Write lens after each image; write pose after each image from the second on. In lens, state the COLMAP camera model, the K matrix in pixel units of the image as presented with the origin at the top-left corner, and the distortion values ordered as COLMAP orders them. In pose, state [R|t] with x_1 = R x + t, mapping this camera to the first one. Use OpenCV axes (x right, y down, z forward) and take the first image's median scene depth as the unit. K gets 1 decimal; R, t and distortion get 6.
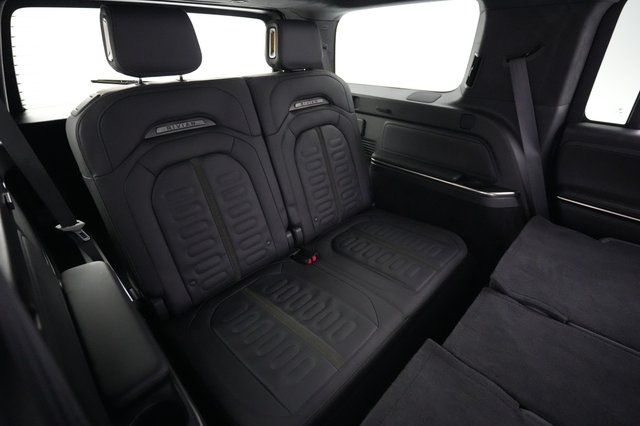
lens RADIAL K [[303.0, 0, 317.9], [0, 303.0, 186.0], [0, 0, 1]] dist [-0.000780, -0.000029]
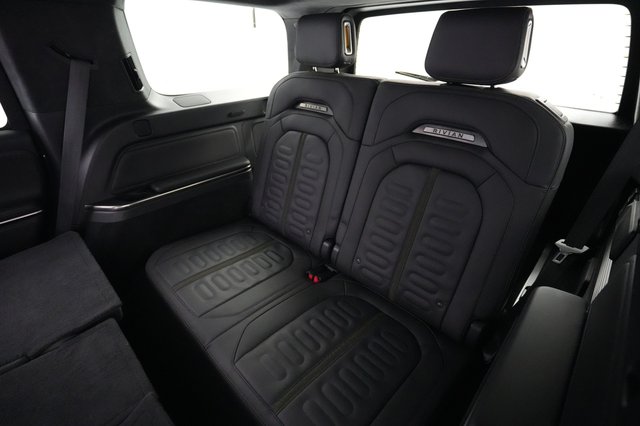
lens RADIAL K [[319.0, 0, 320.0], [0, 319.0, 213.0], [0, 0, 1]] dist [0.033083, 0.000124]
pose [[0.014515, 0.474993, -0.879870, 0.664290], [-0.449405, 0.789173, 0.418618, -0.294988], [0.893210, 0.389341, 0.224919, 0.624917]]
